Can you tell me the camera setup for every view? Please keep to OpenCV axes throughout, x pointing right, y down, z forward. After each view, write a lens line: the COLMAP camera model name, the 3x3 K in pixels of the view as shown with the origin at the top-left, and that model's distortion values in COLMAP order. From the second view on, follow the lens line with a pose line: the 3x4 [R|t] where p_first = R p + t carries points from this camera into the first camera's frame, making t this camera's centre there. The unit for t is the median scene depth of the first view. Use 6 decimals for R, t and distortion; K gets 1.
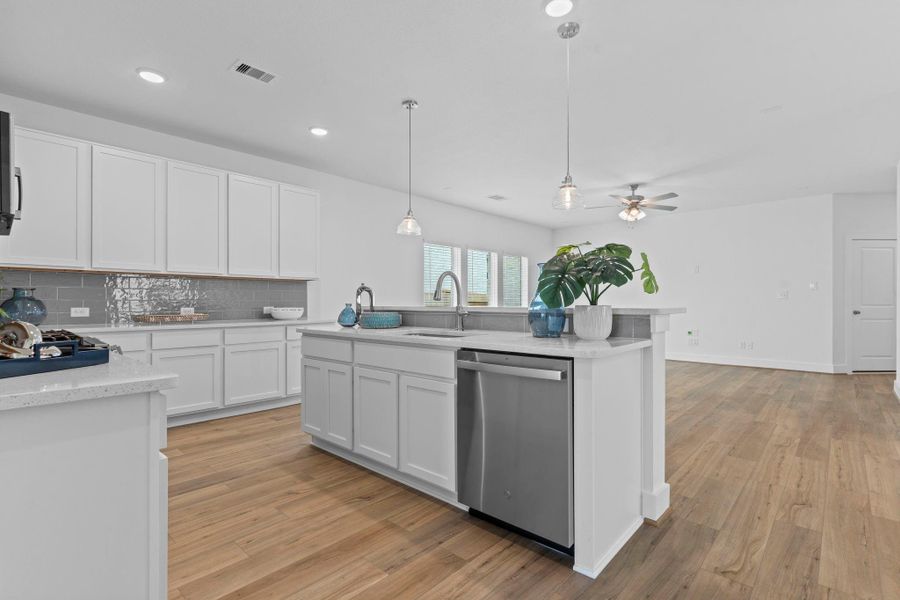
lens RADIAL K [[425.1, 0, 444.3], [0, 425.1, 302.3], [0, 0, 1]] dist [0.004049, 0.000143]
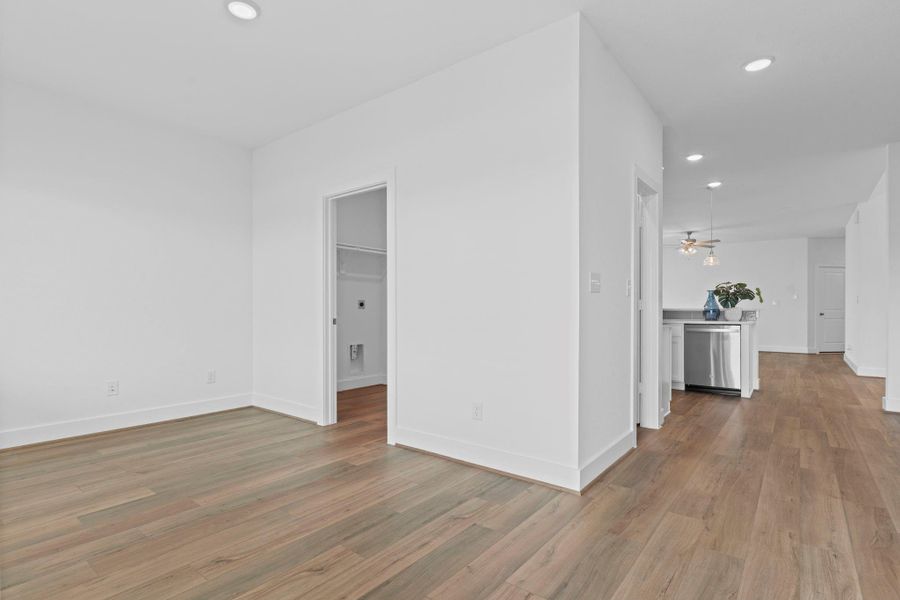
lens RADIAL K [[442.1, 0, 455.9], [0, 442.1, 308.5], [0, 0, 1]] dist [0.011380, -0.000146]
pose [[0.995589, 0.000872, 0.093818, -0.563381], [-0.000833, 1.000000, -0.000455, 0.005735], [-0.093819, 0.000375, 0.995589, -0.539244]]
